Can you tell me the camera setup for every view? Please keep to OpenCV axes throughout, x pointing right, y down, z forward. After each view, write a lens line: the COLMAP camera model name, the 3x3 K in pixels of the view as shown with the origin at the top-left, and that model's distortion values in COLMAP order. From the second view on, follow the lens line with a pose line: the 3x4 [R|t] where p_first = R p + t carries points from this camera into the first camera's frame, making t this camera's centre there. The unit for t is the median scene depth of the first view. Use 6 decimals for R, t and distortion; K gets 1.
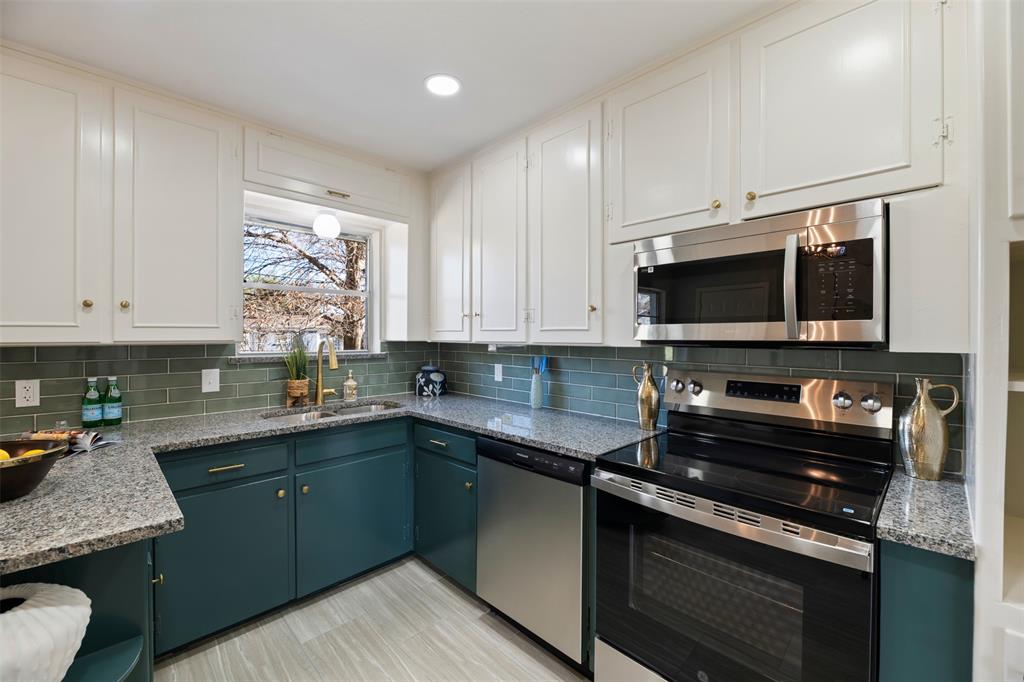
lens RADIAL K [[415.6, 0, 515.8], [0, 415.6, 338.3], [0, 0, 1]] dist [-0.004525, 0.000378]
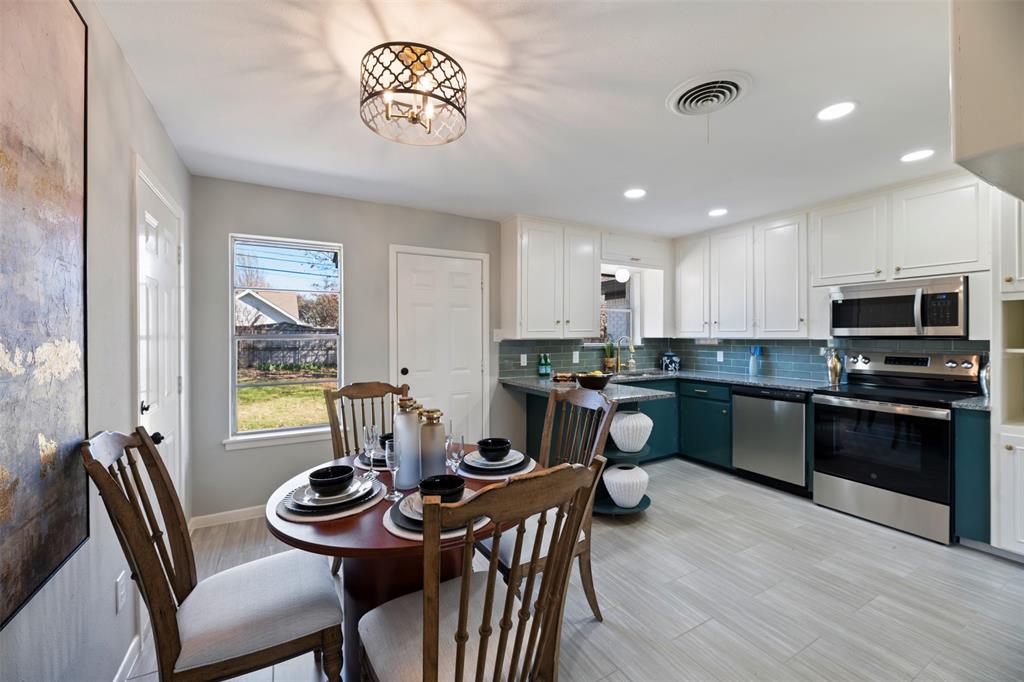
lens RADIAL K [[415.6, 0, 506.1], [0, 415.6, 335.8], [0, 0, 1]] dist [-0.004525, 0.000378]
pose [[0.962161, -0.004233, -0.272449, -0.590236], [0.003026, 0.999984, -0.004850, 0.007857], [0.272465, 0.003842, 0.962158, -1.187295]]
